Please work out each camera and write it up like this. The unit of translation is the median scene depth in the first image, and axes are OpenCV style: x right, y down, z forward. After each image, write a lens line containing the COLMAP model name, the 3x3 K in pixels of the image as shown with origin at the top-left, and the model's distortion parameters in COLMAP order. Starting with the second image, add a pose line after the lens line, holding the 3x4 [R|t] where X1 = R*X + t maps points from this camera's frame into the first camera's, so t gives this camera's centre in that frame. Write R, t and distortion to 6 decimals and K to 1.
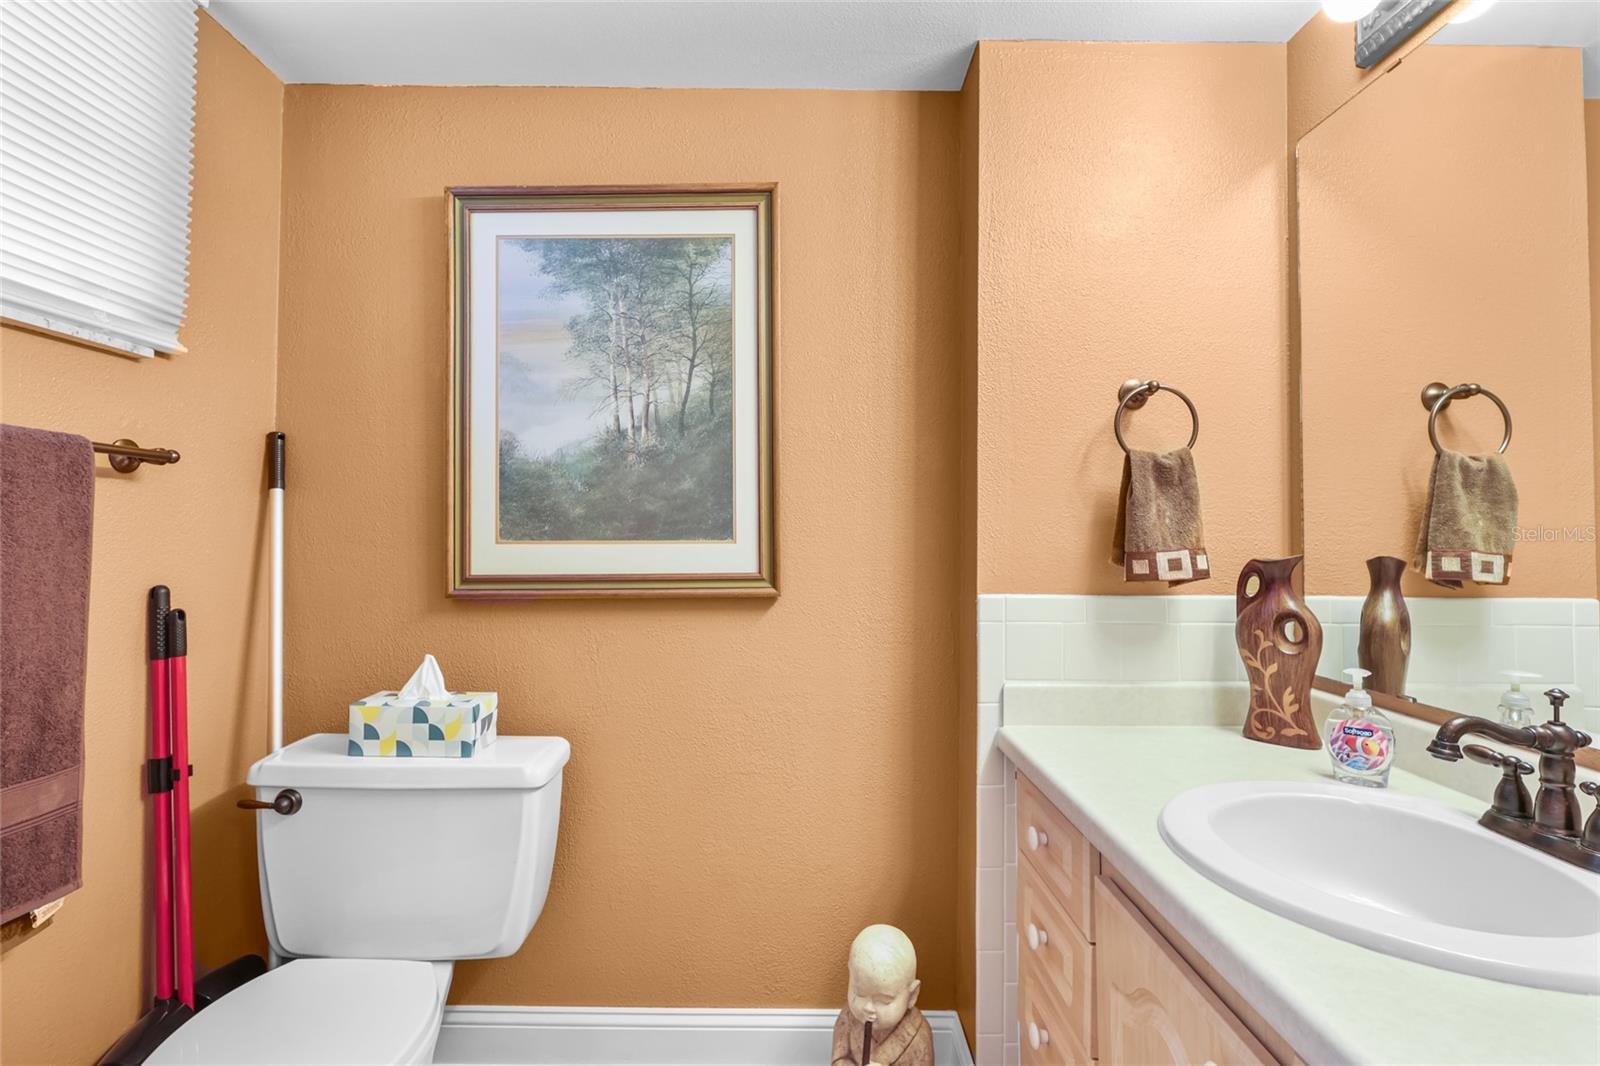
lens RADIAL K [[747.3, 0, 808.9], [0, 747.3, 516.9], [0, 0, 1]] dist [-0.003655, 0.001636]
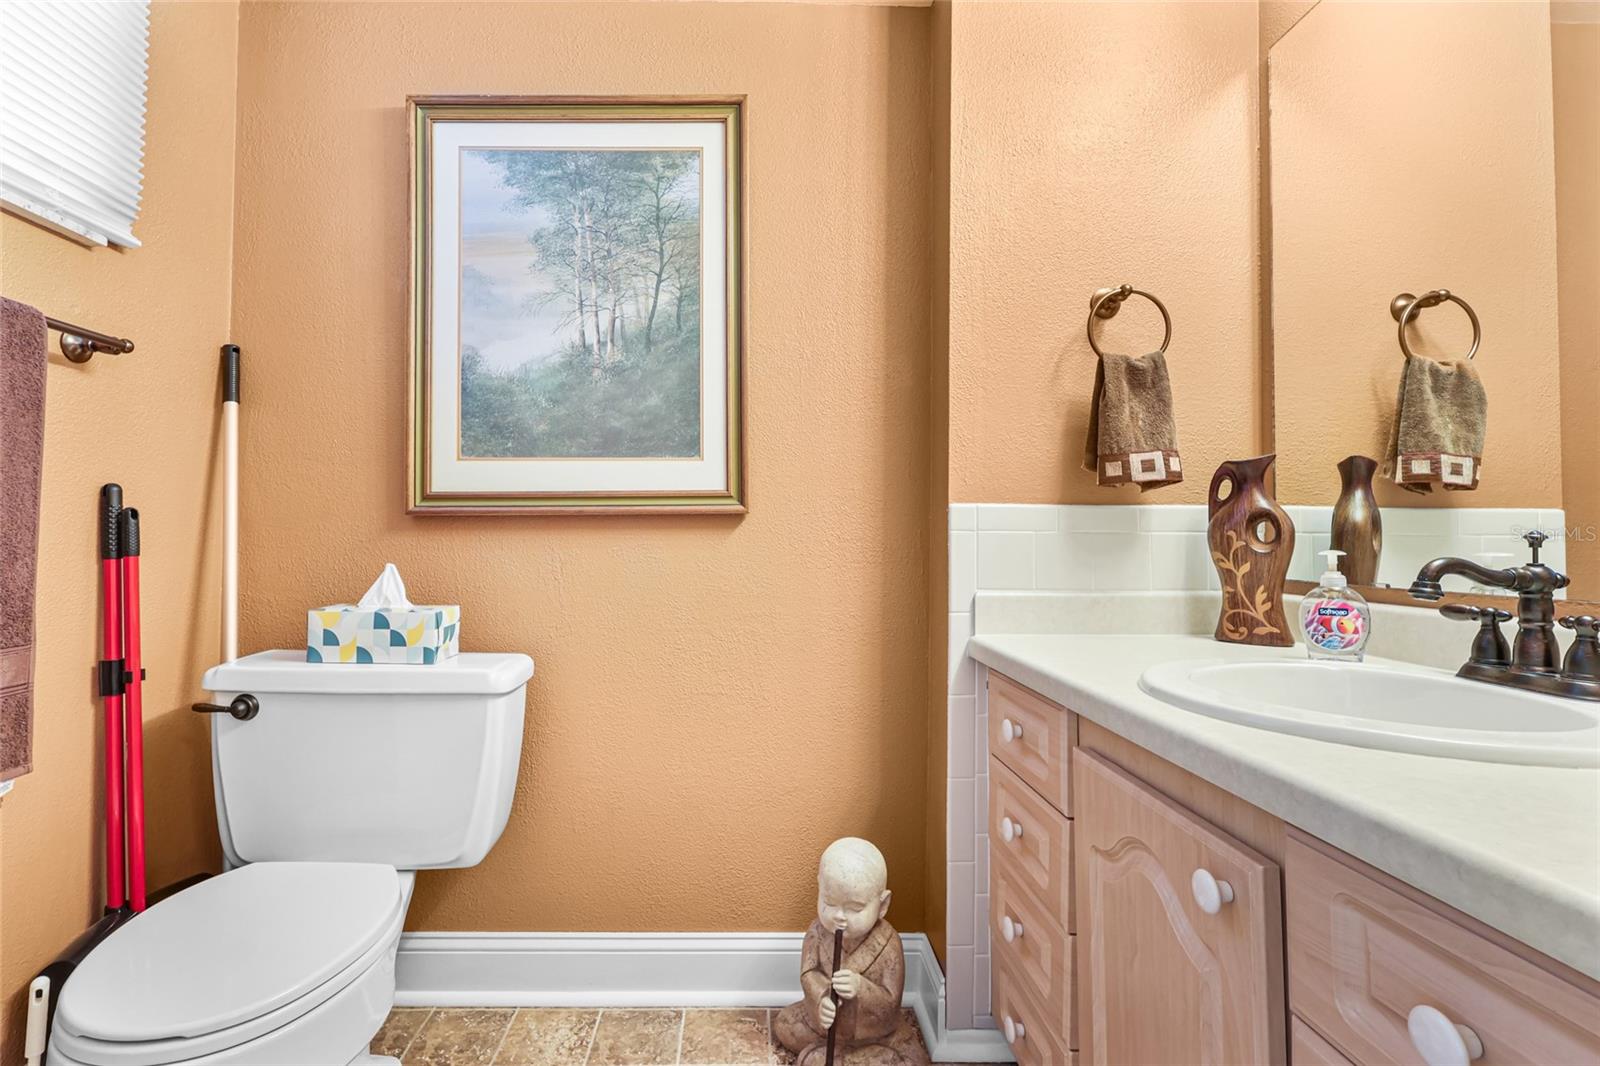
lens RADIAL K [[747.3, 0, 768.4], [0, 747.3, 535.1], [0, 0, 1]] dist [-0.003655, 0.001636]
pose [[0.999818, 0.003745, 0.018704, -0.032898], [-0.003748, 0.999993, 0.000135, 0.150202], [-0.018703, -0.000205, 0.999825, 0.013200]]
